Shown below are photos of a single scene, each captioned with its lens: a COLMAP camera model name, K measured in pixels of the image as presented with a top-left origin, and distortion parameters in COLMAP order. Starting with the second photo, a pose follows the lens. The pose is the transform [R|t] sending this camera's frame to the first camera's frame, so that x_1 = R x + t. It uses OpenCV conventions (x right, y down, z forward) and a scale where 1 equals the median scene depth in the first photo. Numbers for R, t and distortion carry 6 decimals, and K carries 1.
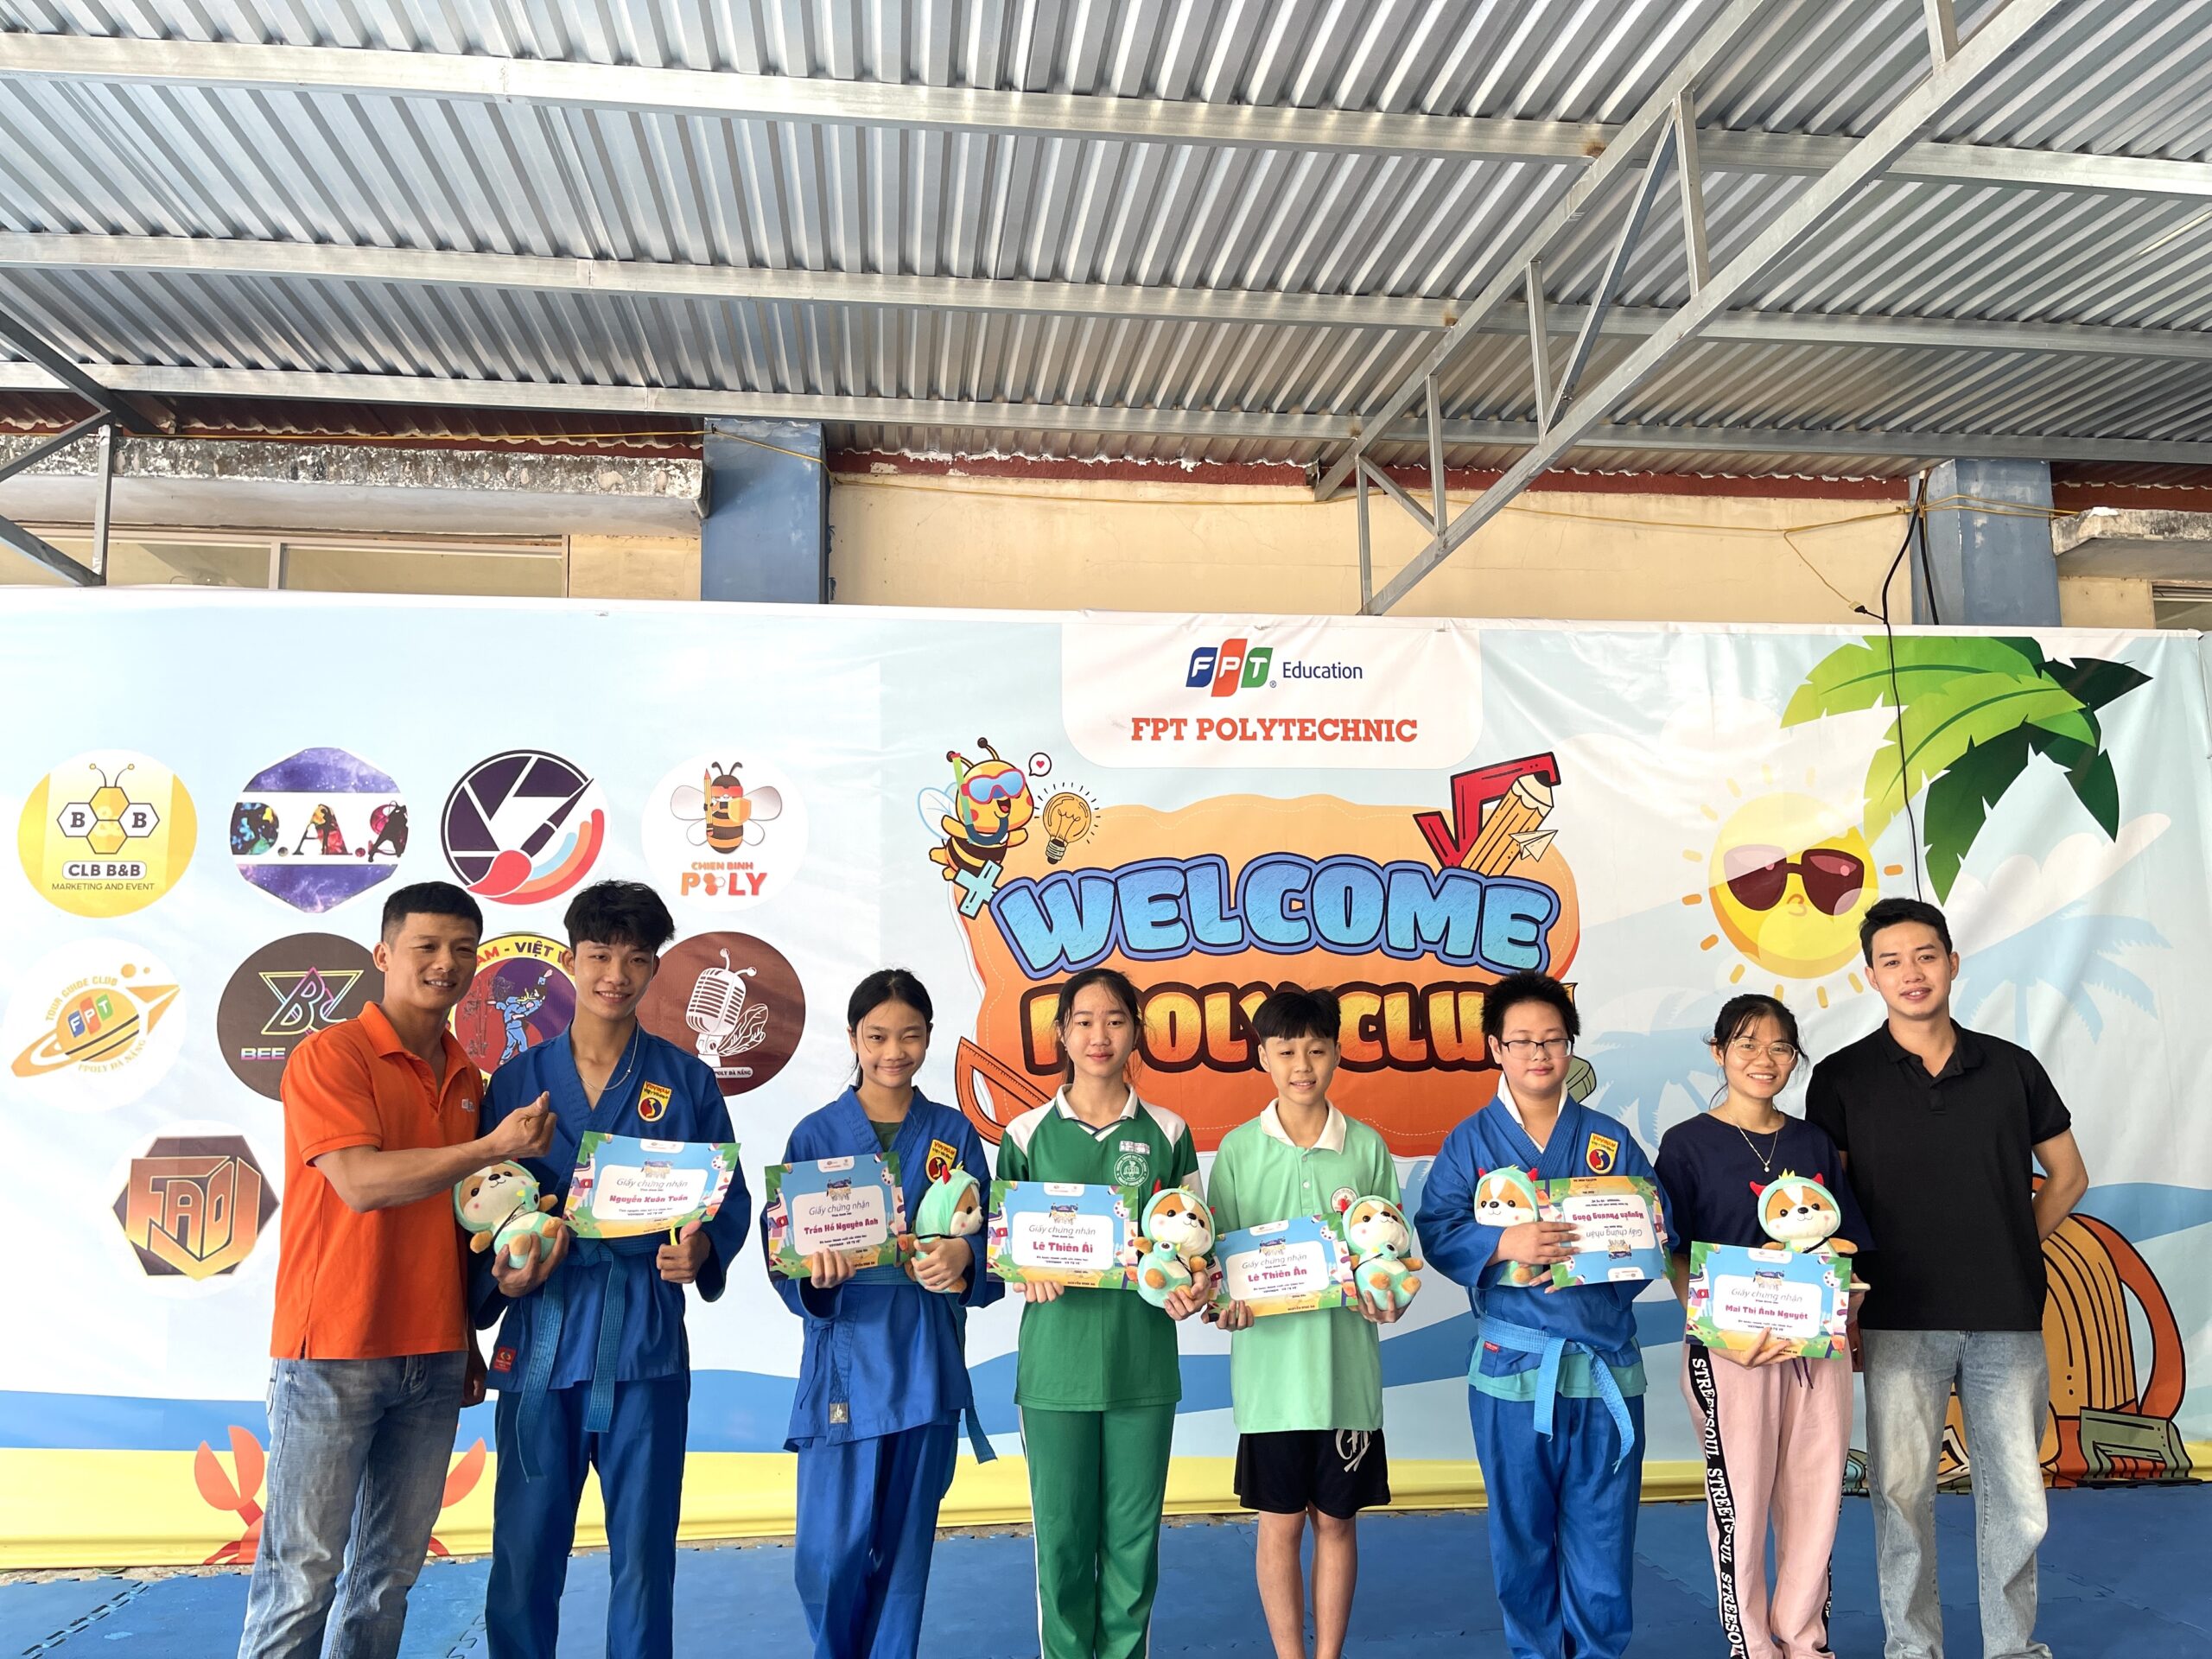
lens RADIAL K [[1741.5, 0, 1059.0], [0, 1741.5, 833.6], [0, 0, 1]] dist [0.064904, -0.082088]
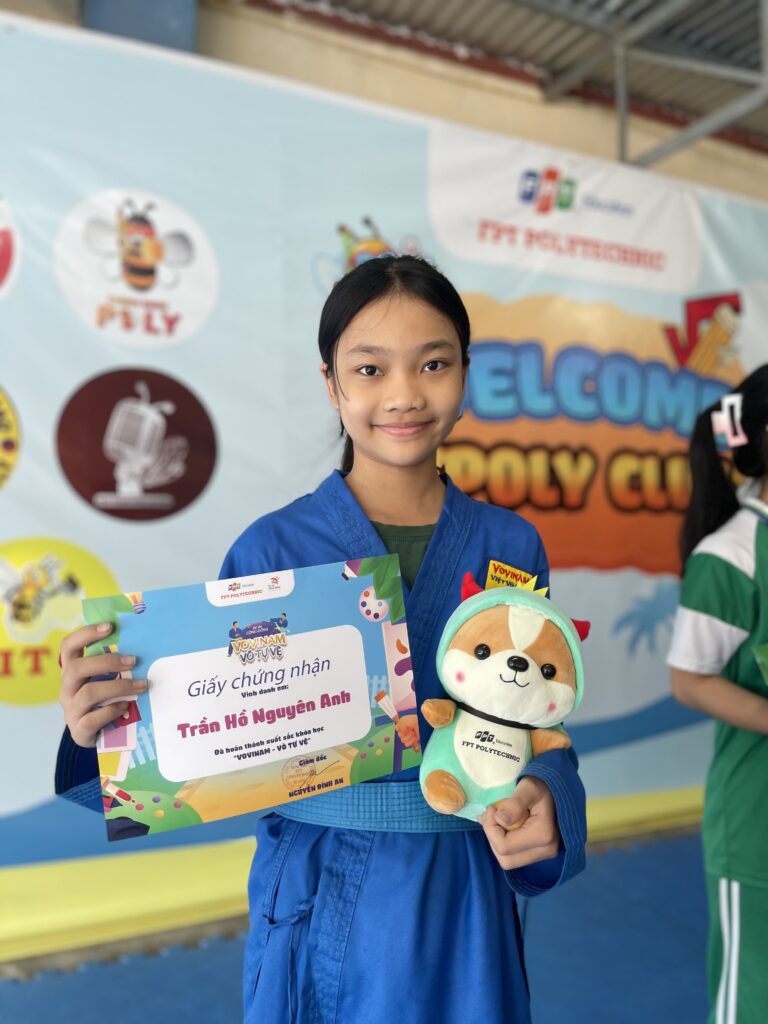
lens RADIAL K [[806.2, 0, 369.2], [0, 806.2, 506.1], [0, 0, 1]] dist [0.064904, -0.082088]
pose [[0.944237, 0.025626, 0.328267, -0.208987], [-0.064185, 0.992167, 0.107170, 0.073965], [-0.322949, -0.122264, 0.938486, 0.471046]]
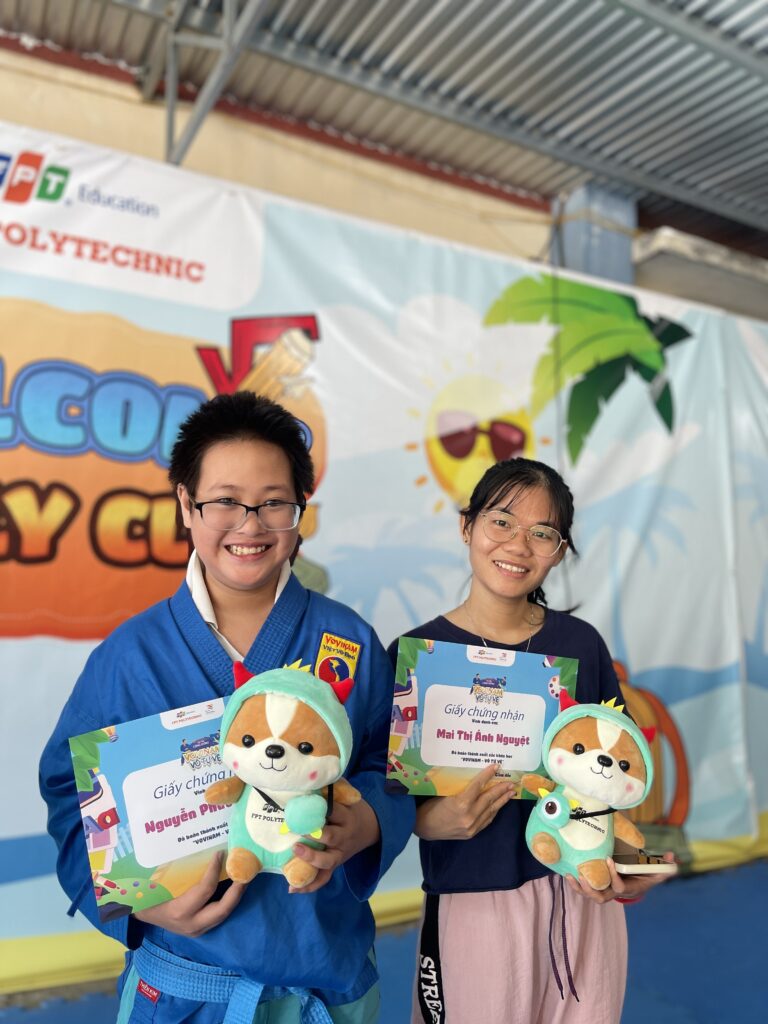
lens RADIAL K [[806.2, 0, 387.2], [0, 806.2, 519.4], [0, 0, 1]] dist [0.064904, -0.082088]
pose [[0.928376, 0.066057, 0.365725, 0.134526], [-0.082234, 0.996196, 0.028813, 0.075355], [-0.362430, -0.056824, 0.930277, 0.462370]]
